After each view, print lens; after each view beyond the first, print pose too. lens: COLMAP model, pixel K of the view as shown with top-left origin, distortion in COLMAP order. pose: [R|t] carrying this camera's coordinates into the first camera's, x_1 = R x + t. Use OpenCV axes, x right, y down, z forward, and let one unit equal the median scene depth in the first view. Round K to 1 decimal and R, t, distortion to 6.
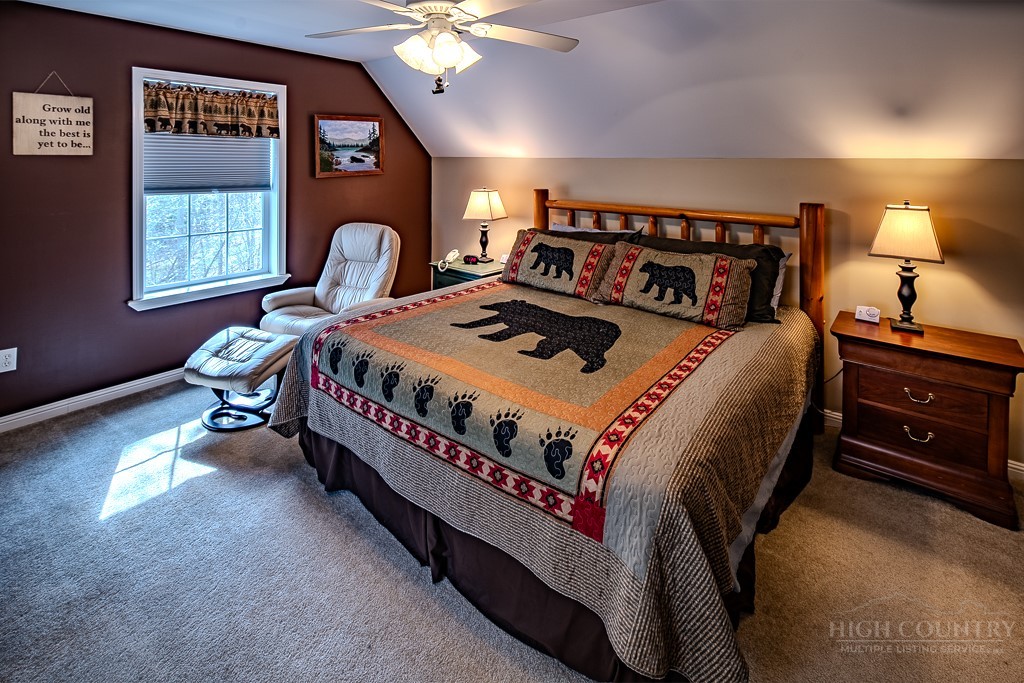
lens RADIAL K [[498.9, 0, 510.3], [0, 498.9, 335.8], [0, 0, 1]] dist [-0.002779, 0.002269]
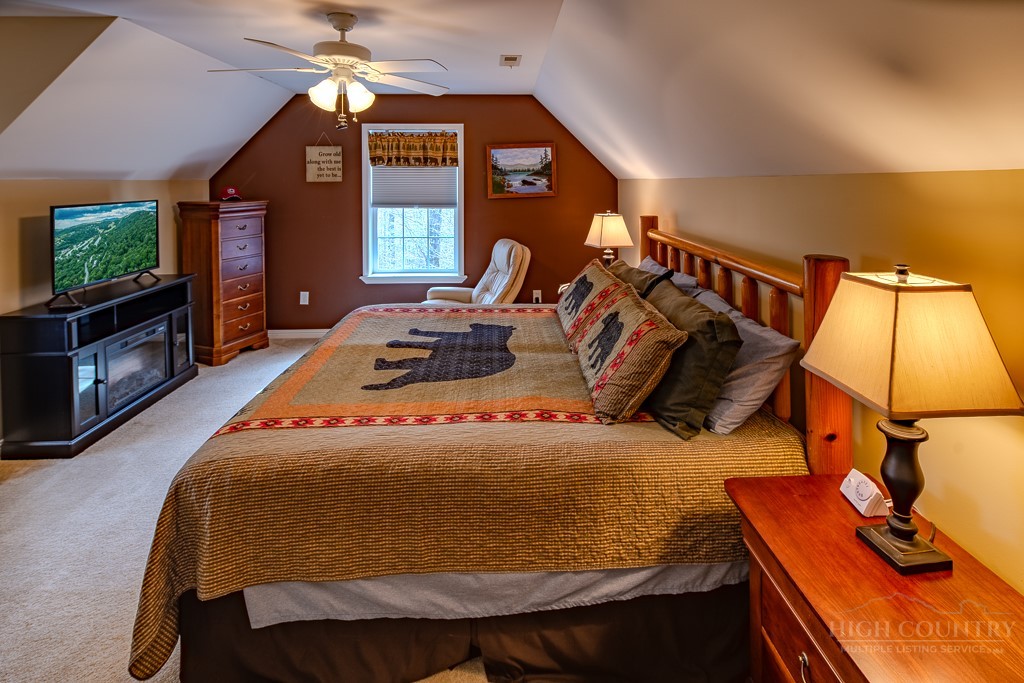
lens RADIAL K [[498.9, 0, 509.5], [0, 498.9, 350.3], [0, 0, 1]] dist [-0.002779, 0.002269]
pose [[0.626282, 0.240672, -0.741518, 0.670210], [-0.252186, 0.962558, 0.099419, -0.111131], [0.737681, 0.124736, 0.663526, 0.329398]]
